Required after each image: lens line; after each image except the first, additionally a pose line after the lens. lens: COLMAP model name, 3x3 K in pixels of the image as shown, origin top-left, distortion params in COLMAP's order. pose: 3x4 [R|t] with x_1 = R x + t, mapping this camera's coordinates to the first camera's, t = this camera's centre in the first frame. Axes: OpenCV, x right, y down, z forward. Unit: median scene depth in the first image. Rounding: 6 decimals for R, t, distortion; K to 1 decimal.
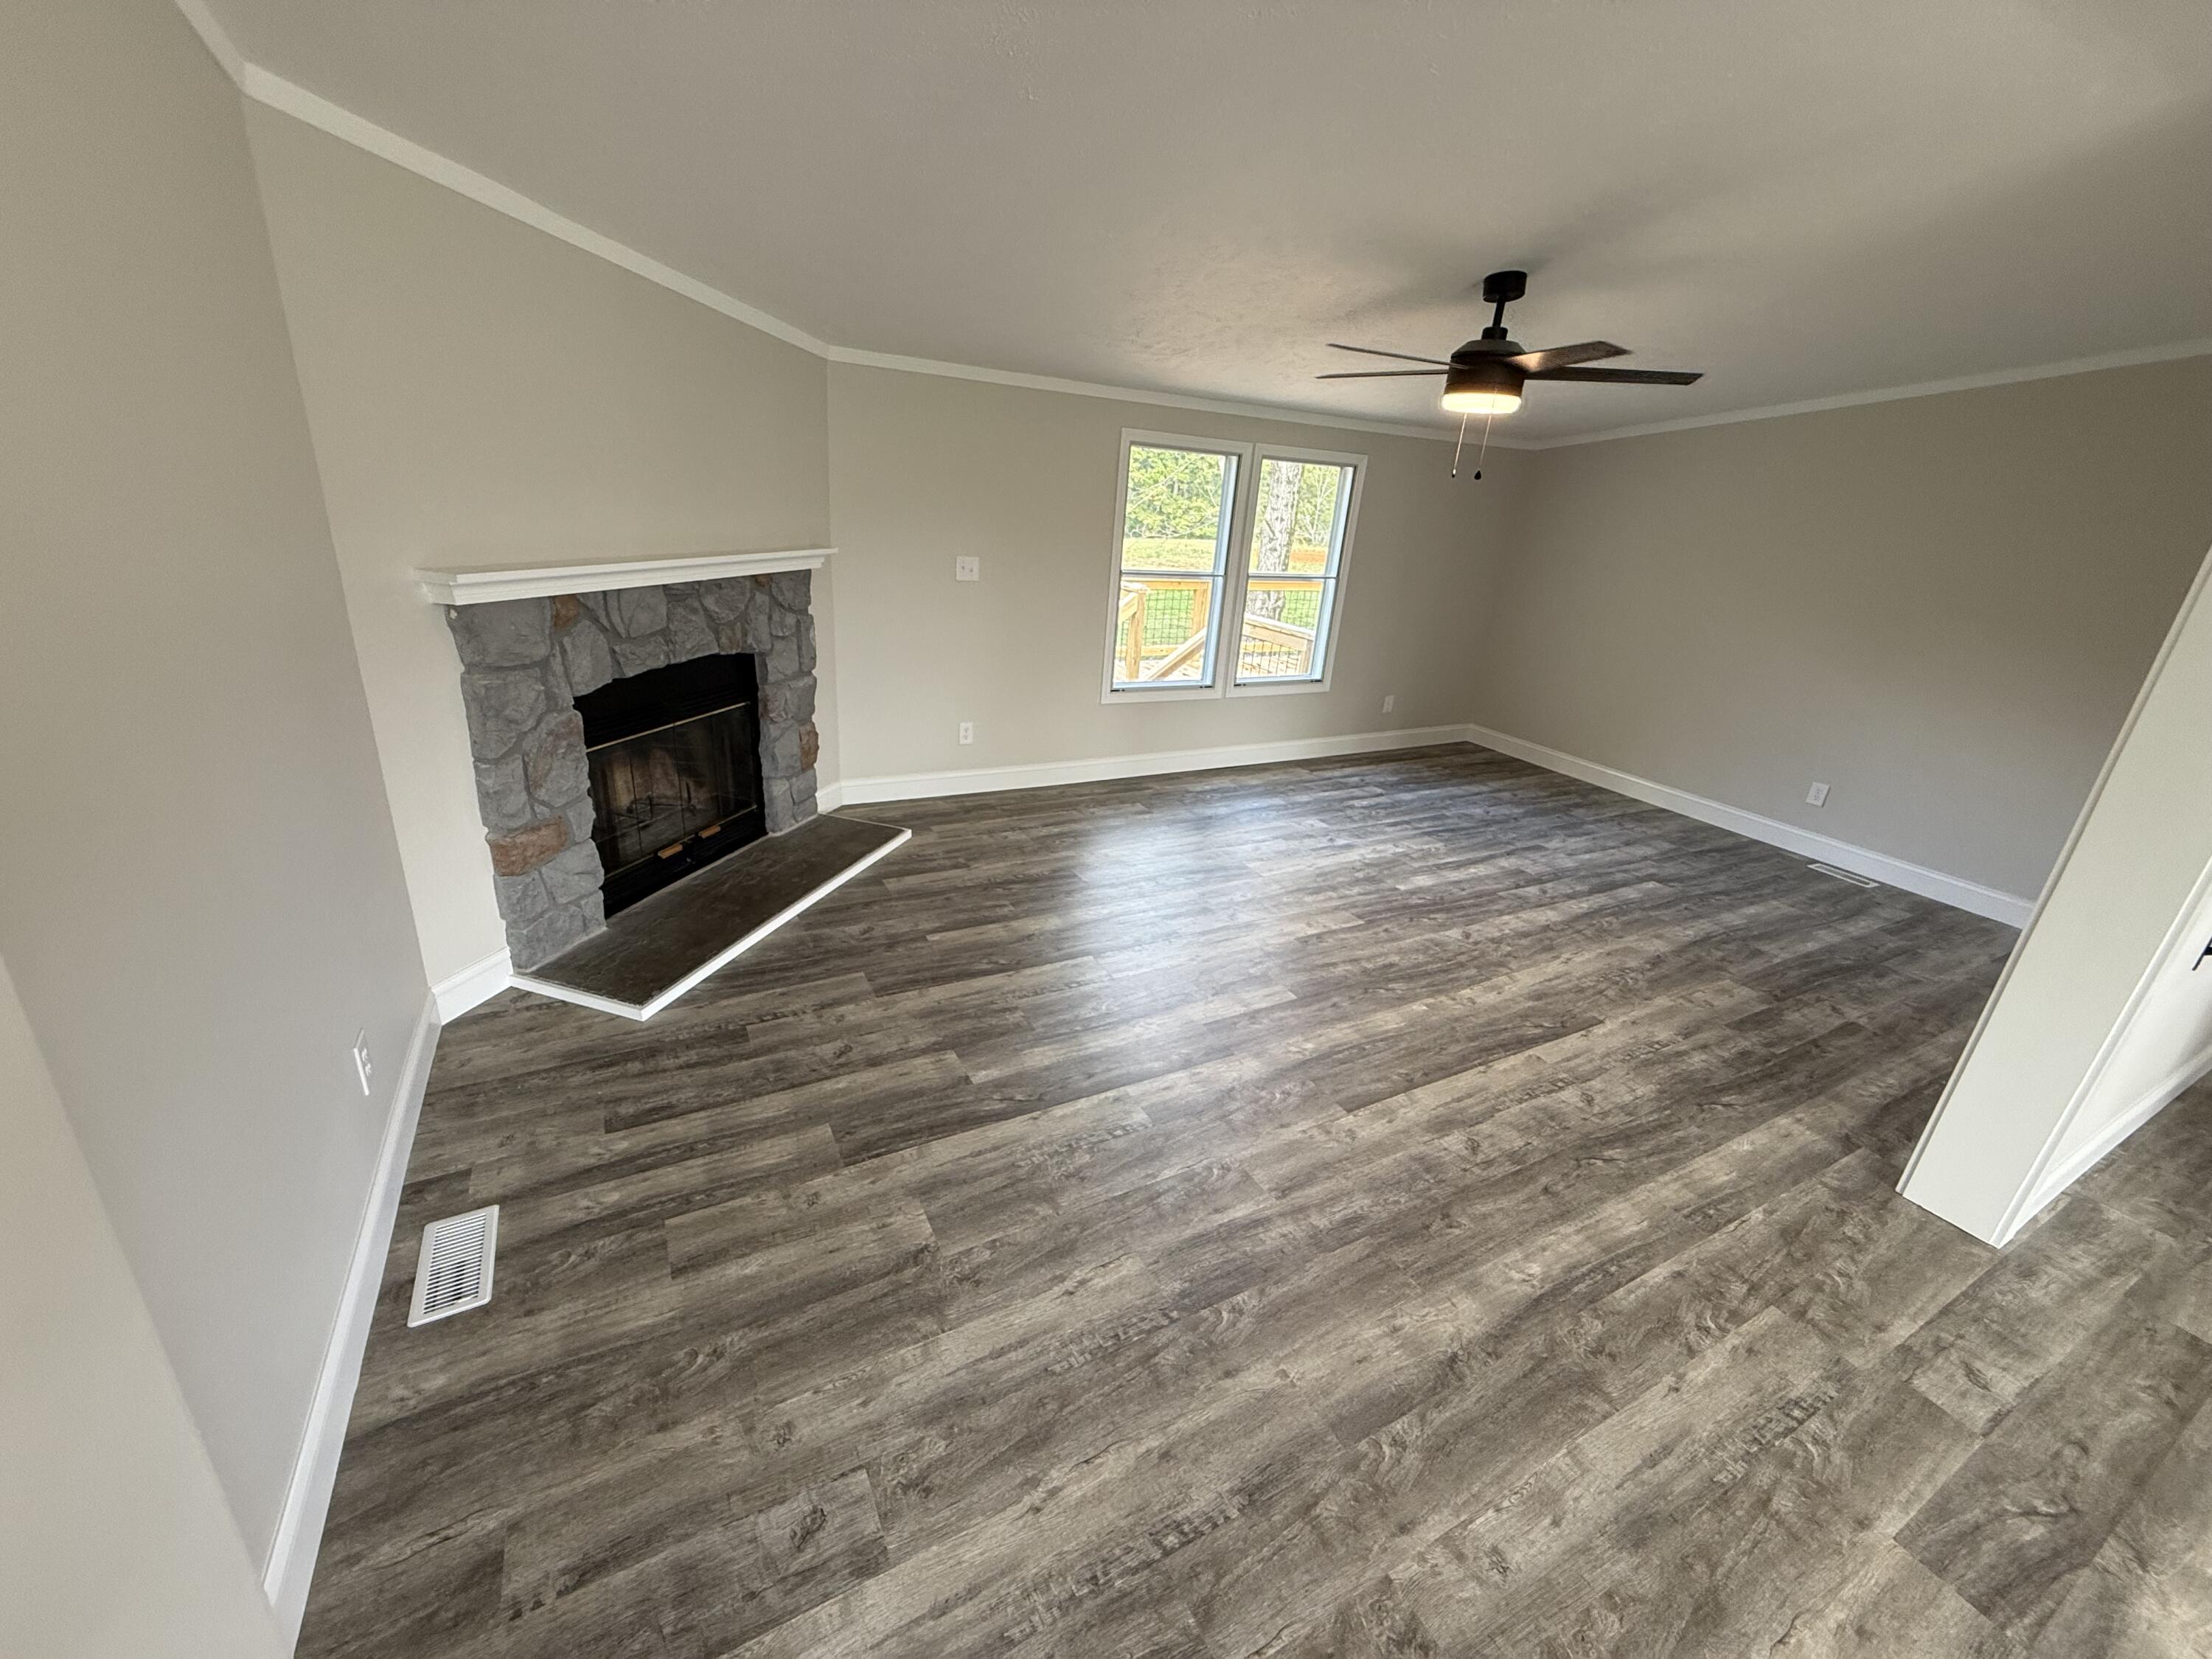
lens RADIAL K [[883.7, 0, 1102.0], [0, 883.7, 822.7], [0, 0, 1]] dist [0.003219, 0.000145]
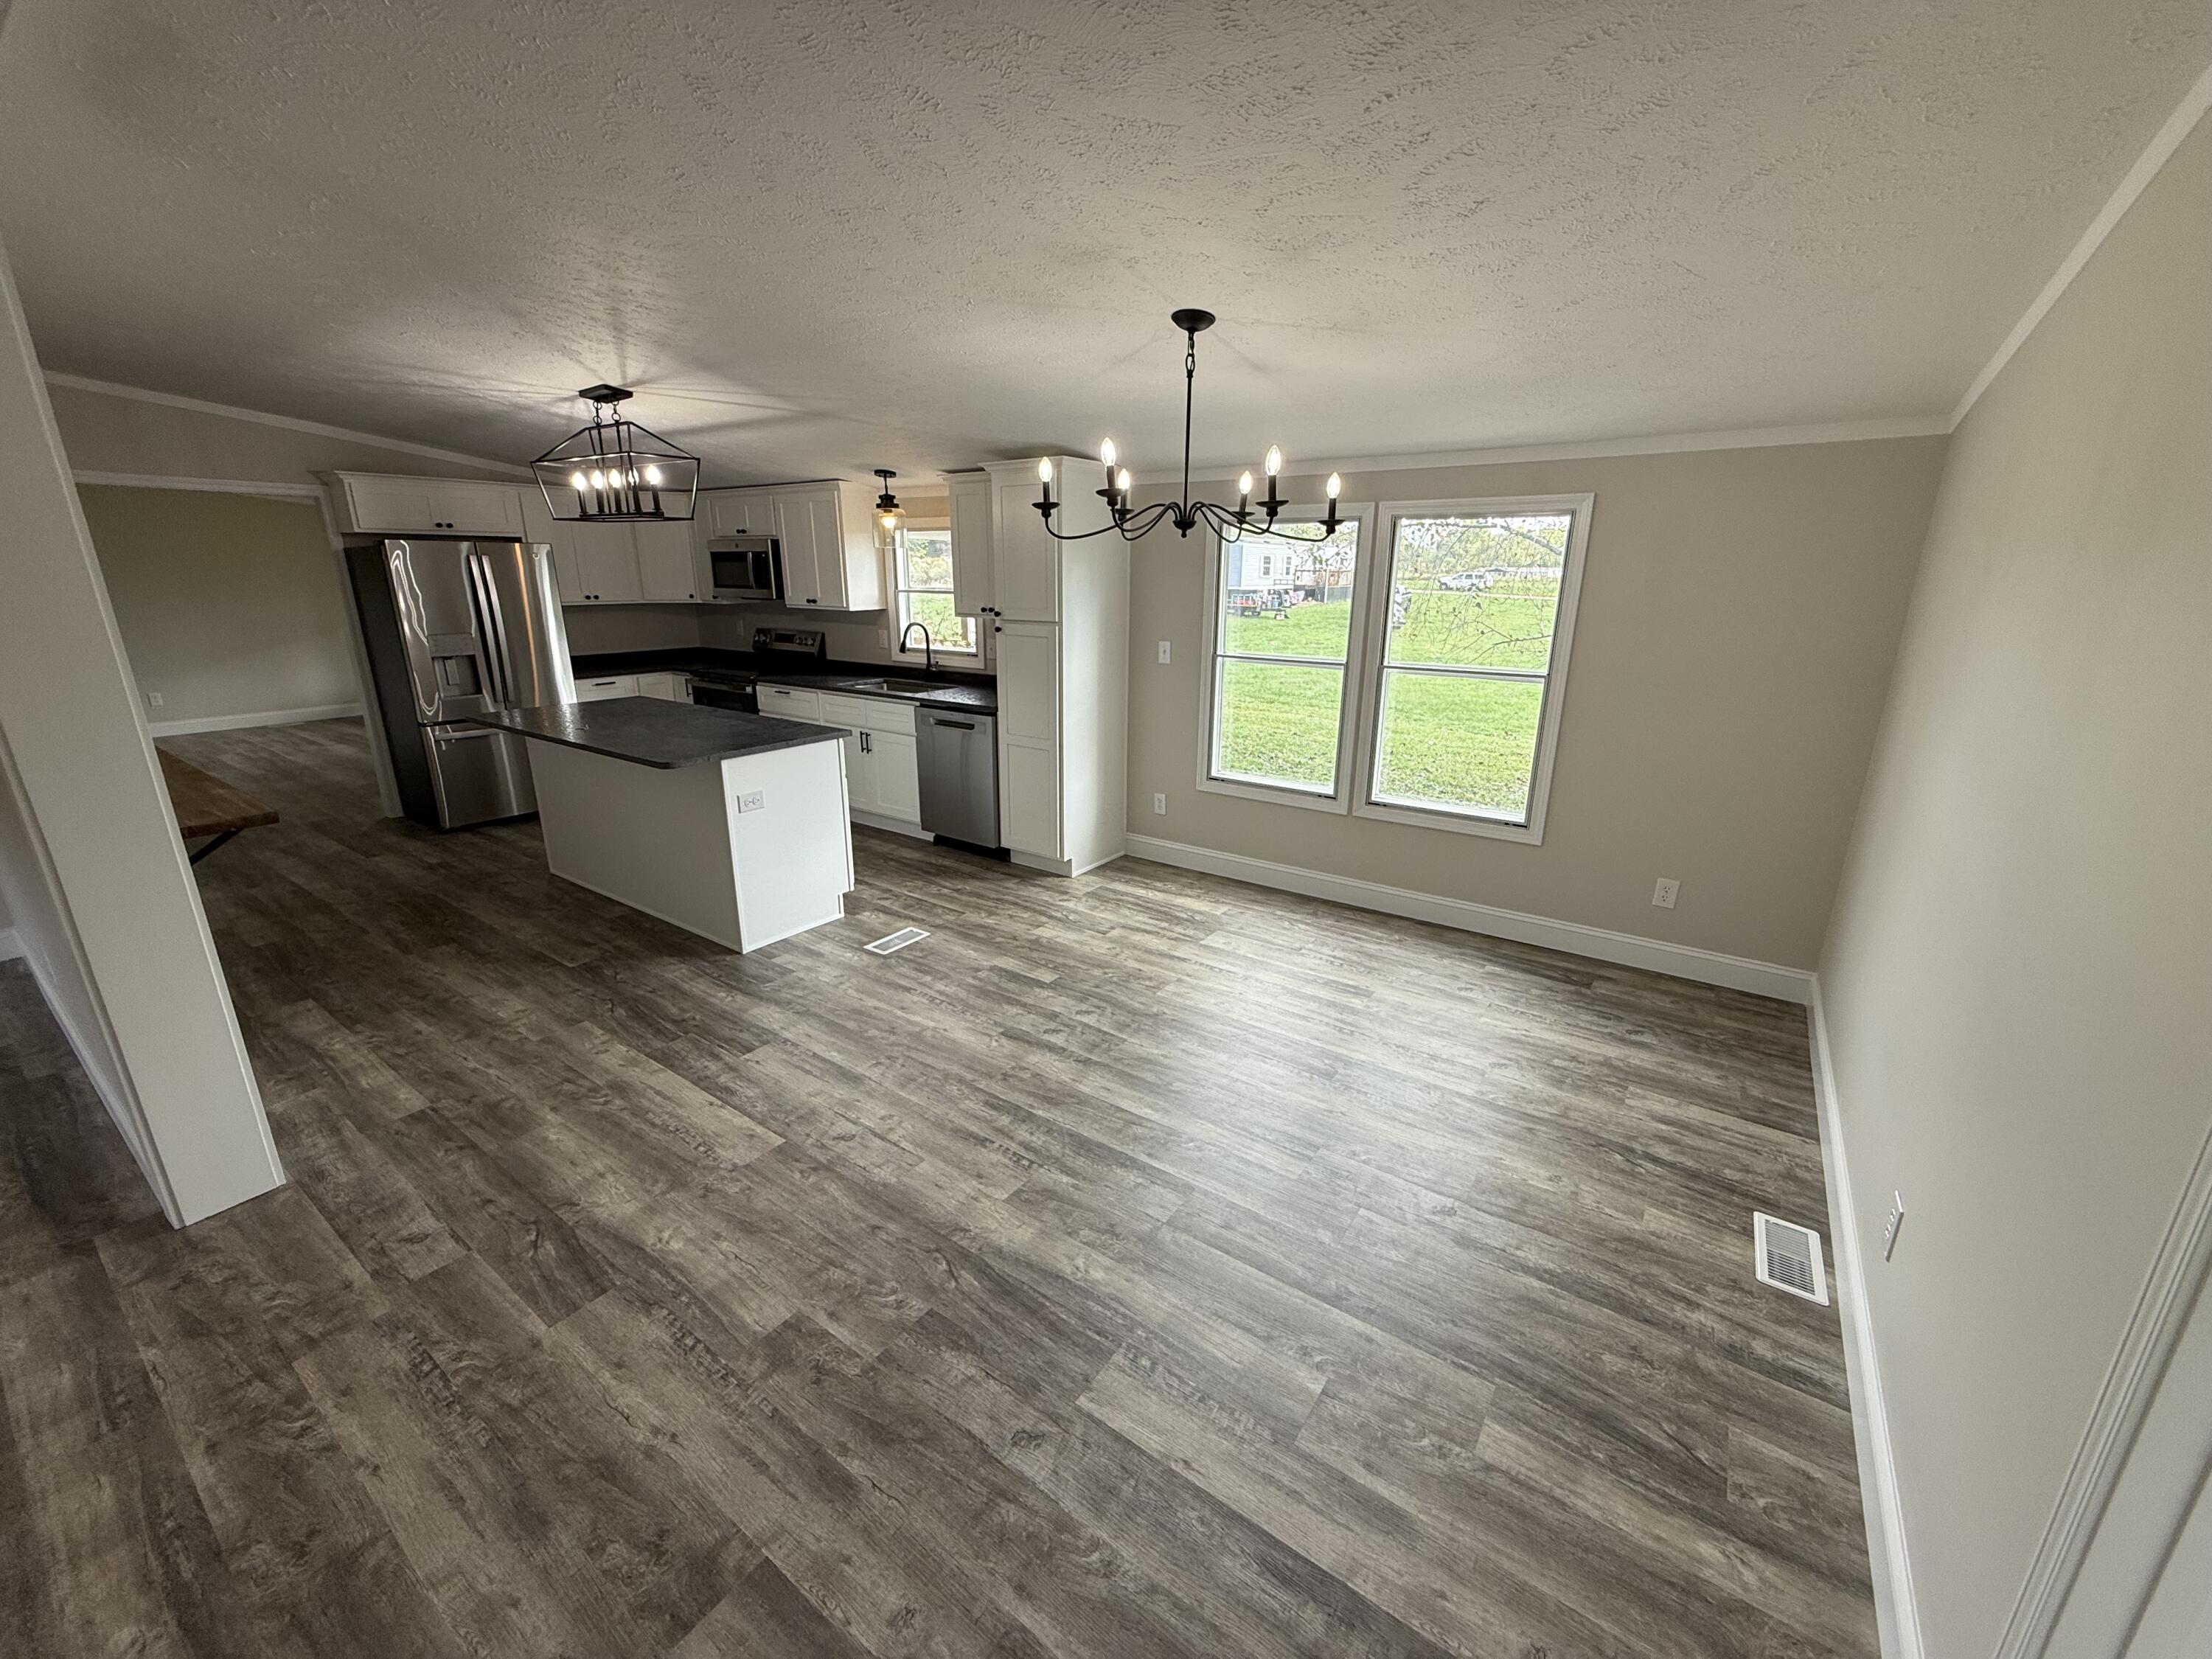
lens RADIAL K [[883.7, 0, 1102.0], [0, 883.7, 822.7], [0, 0, 1]] dist [0.003219, 0.000145]
pose [[-0.438385, -0.322795, 0.838822, -0.230924], [0.287116, 0.834086, 0.471025, -0.132746], [-0.851694, 0.447329, -0.272971, 0.298020]]
